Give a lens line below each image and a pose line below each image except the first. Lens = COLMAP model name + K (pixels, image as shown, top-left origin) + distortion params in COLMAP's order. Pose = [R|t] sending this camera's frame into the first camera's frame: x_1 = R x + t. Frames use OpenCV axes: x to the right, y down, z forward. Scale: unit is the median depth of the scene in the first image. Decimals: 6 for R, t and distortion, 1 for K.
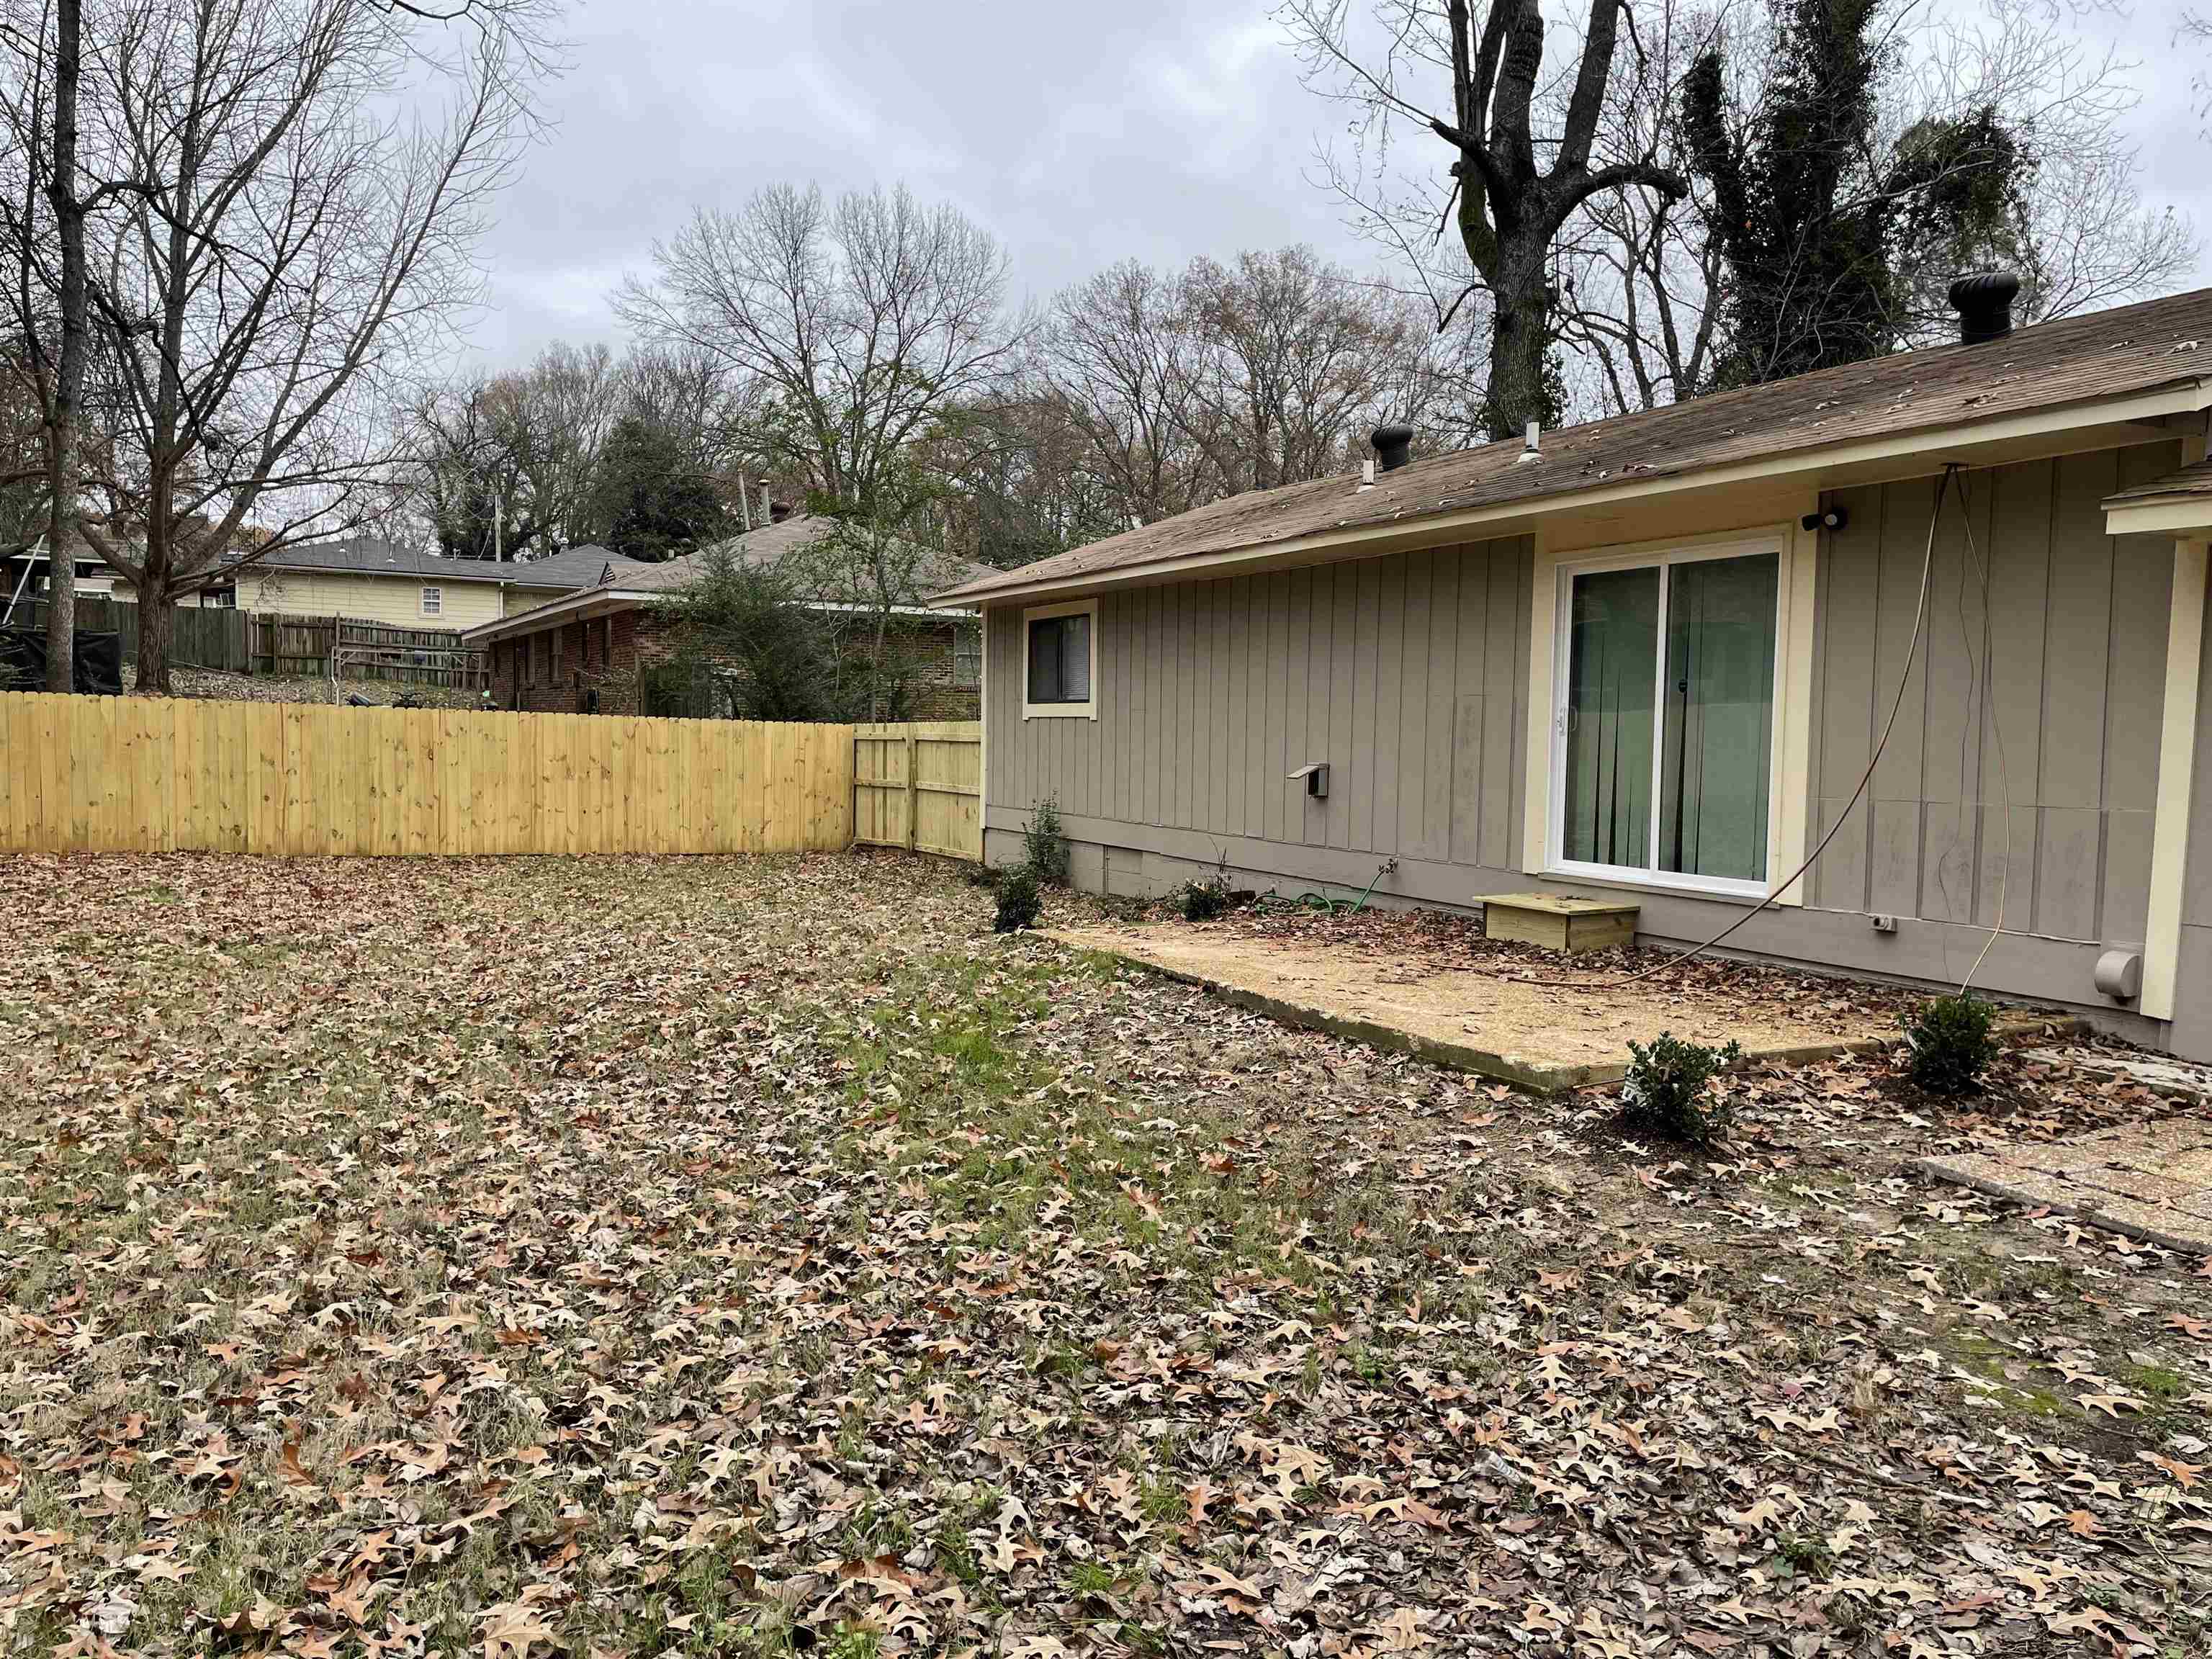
lens RADIAL K [[1682.7, 0, 1083.7], [0, 1682.7, 819.5], [0, 0, 1]] dist [0.074326, -0.094519]
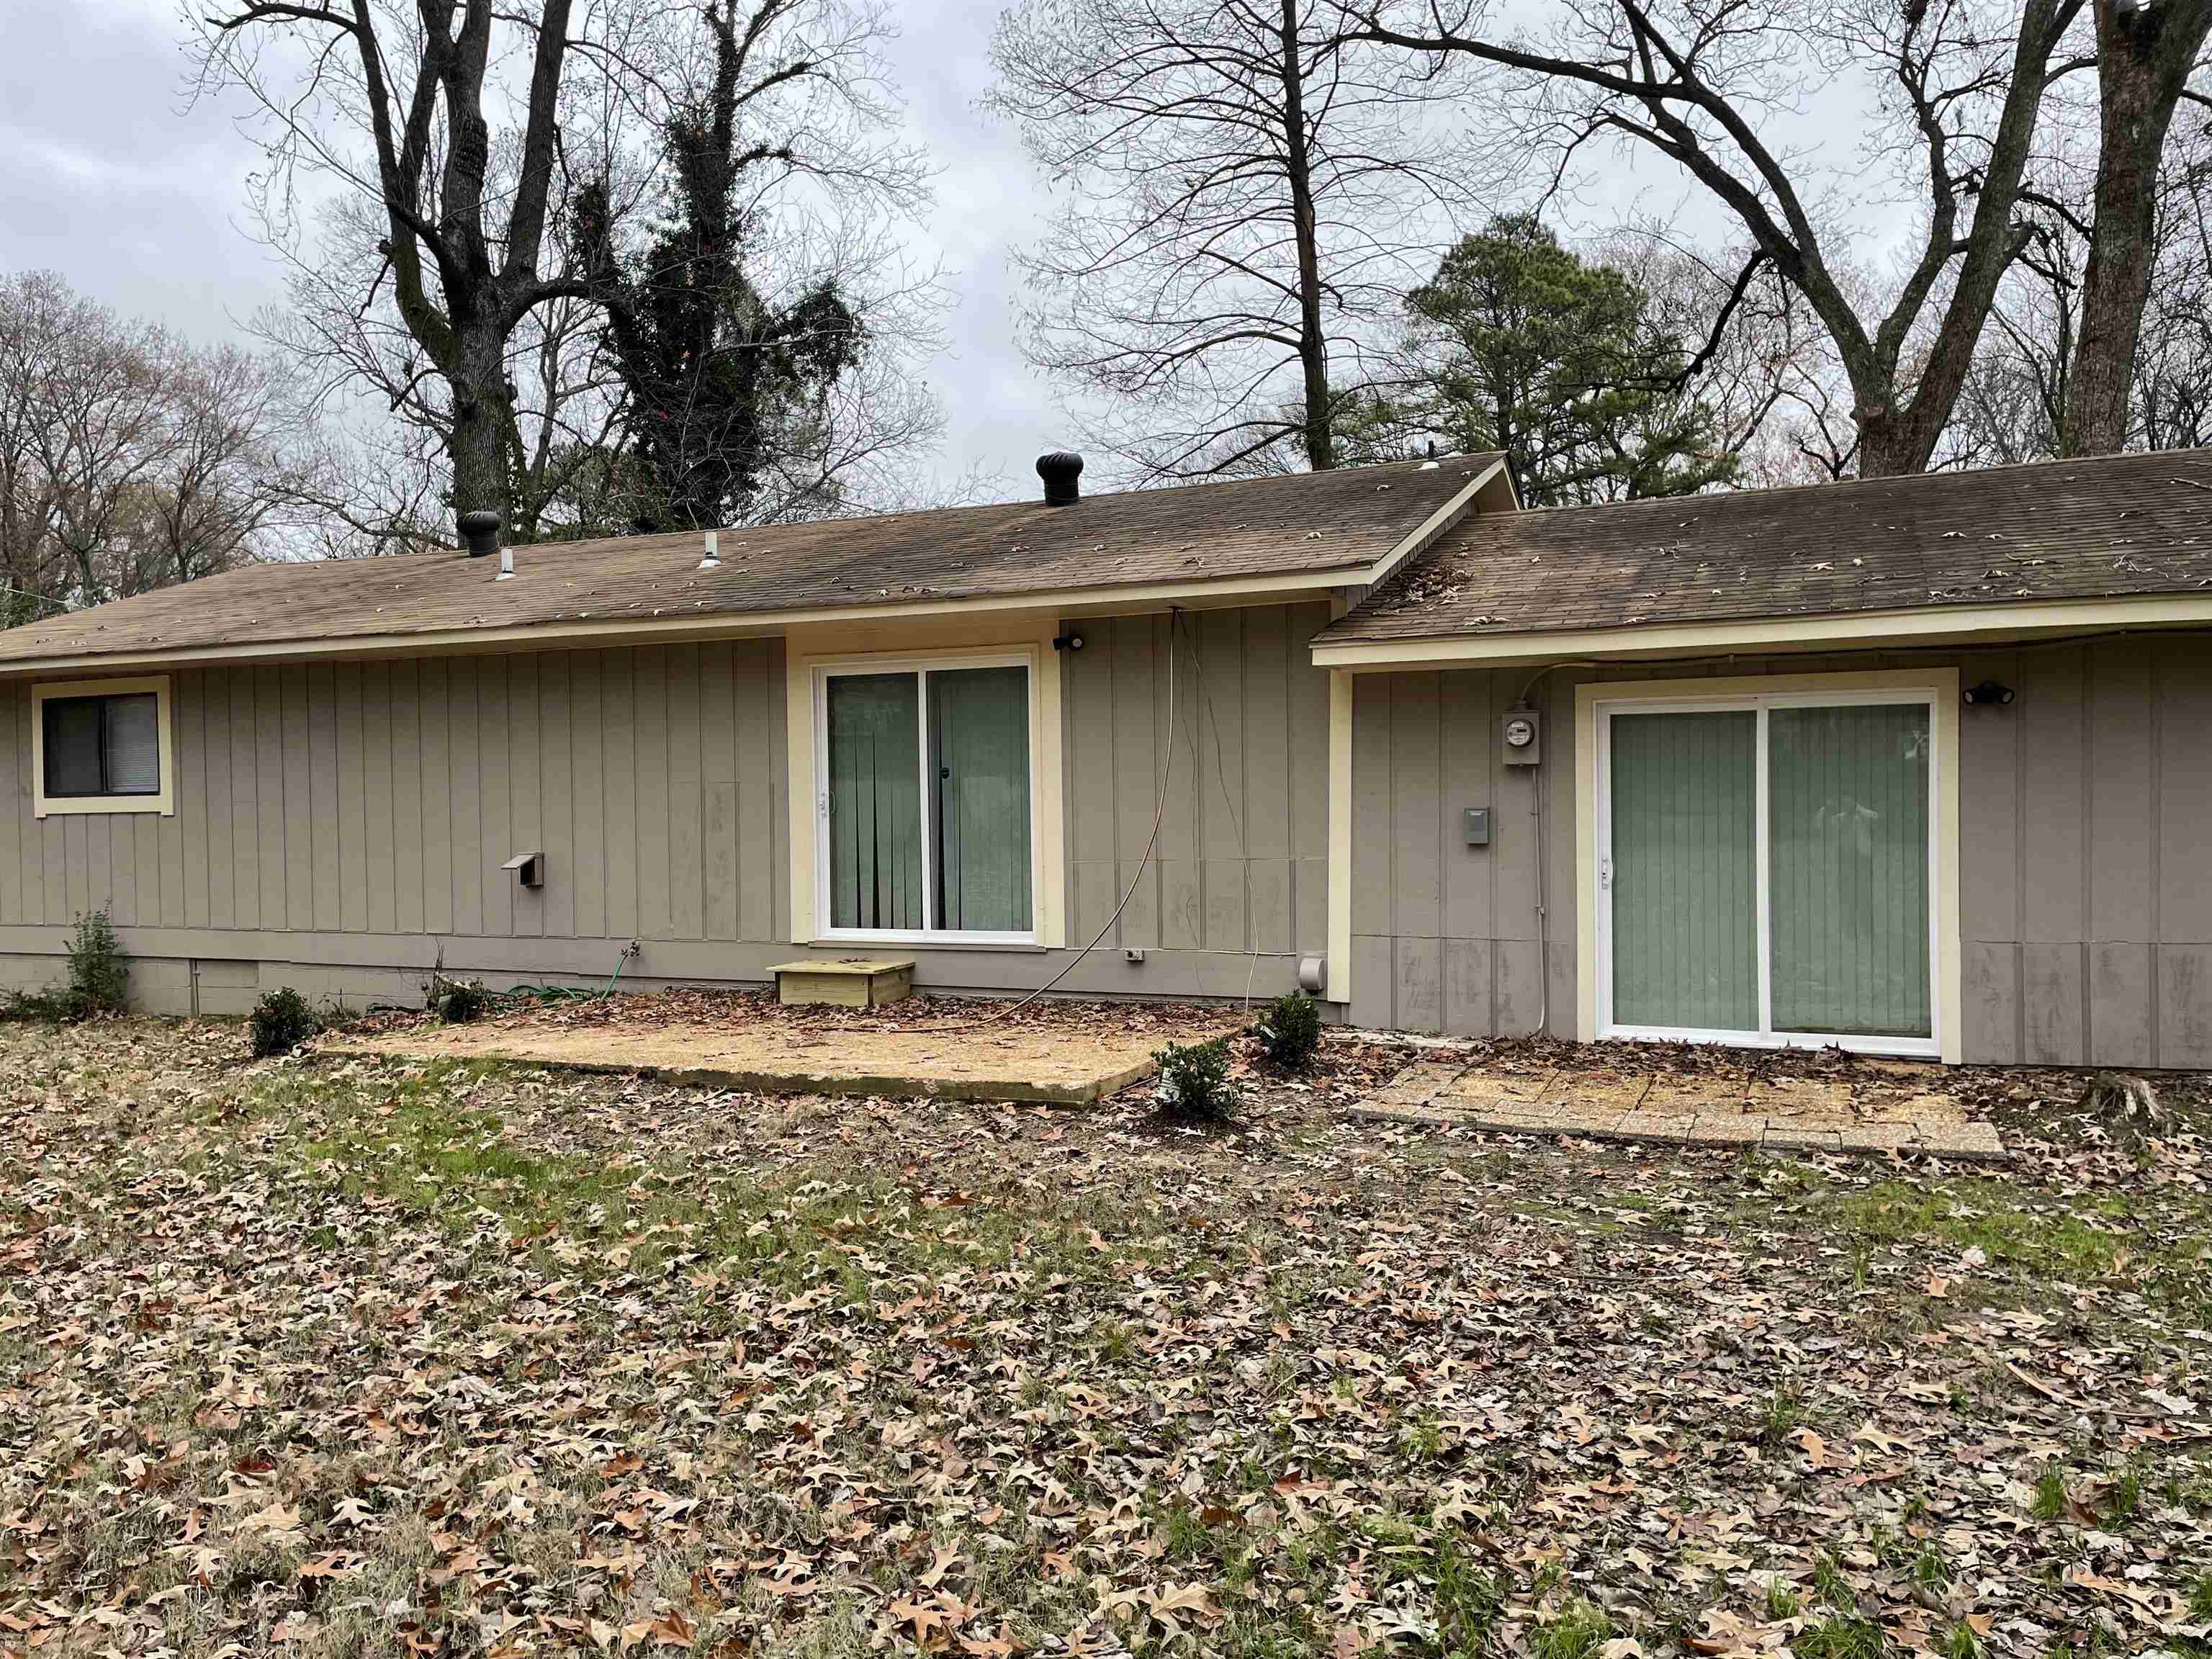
lens RADIAL K [[1682.7, 0, 1083.2], [0, 1682.7, 822.3], [0, 0, 1]] dist [0.074326, -0.094519]
pose [[0.764415, -0.027984, 0.644117, -0.329869], [0.059169, 0.997886, -0.026867, -0.006893], [-0.642003, 0.058649, 0.764455, 0.037202]]
